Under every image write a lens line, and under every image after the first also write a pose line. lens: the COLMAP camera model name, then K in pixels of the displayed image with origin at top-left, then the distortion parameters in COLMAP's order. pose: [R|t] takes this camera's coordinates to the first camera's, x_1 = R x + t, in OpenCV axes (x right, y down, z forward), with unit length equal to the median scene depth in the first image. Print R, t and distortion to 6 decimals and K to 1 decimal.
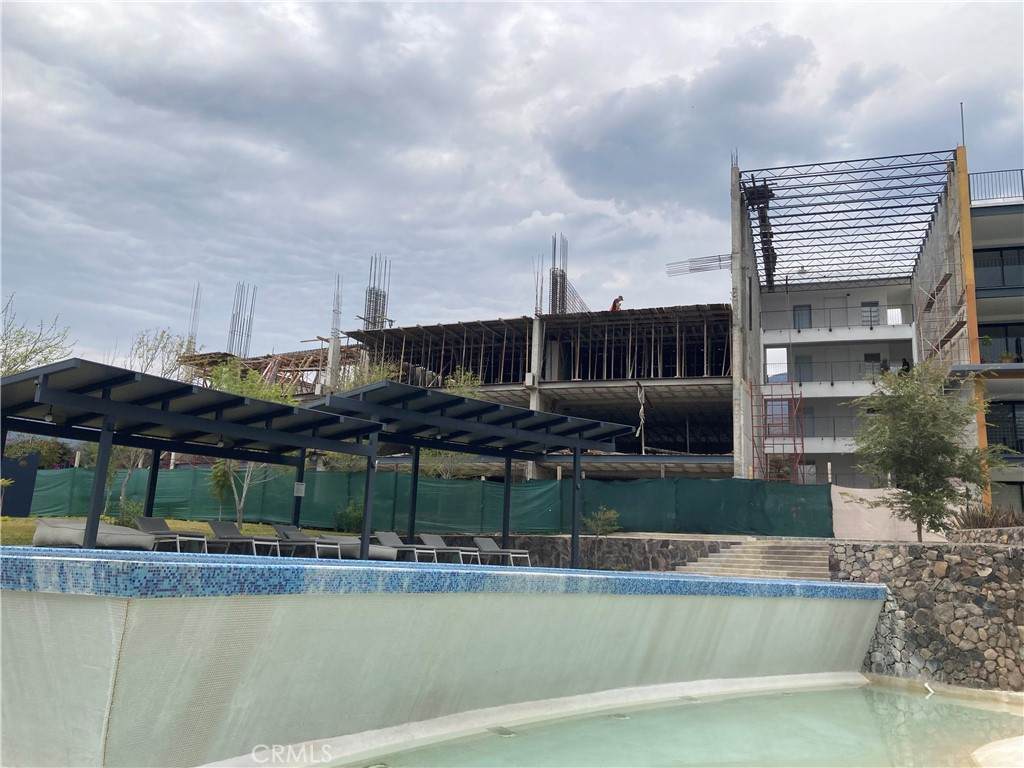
lens RADIAL K [[781.2, 0, 512.0], [0, 781.2, 384.0], [0, 0, 1]] dist [-0.007631, 0.033008]
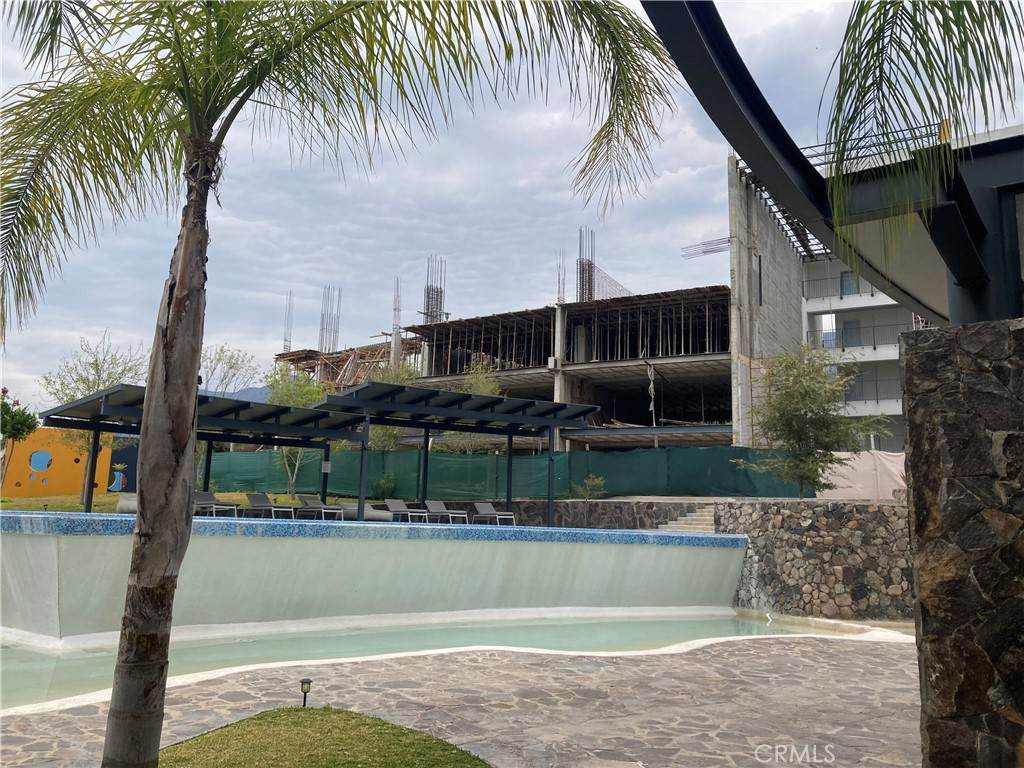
lens RADIAL K [[781.2, 0, 512.0], [0, 781.2, 384.0], [0, 0, 1]] dist [-0.007631, 0.033008]
pose [[0.982151, -0.044635, -0.182720, 0.196796], [0.052064, 0.997992, 0.036063, -0.022123], [0.180743, -0.044933, 0.982503, -0.136281]]
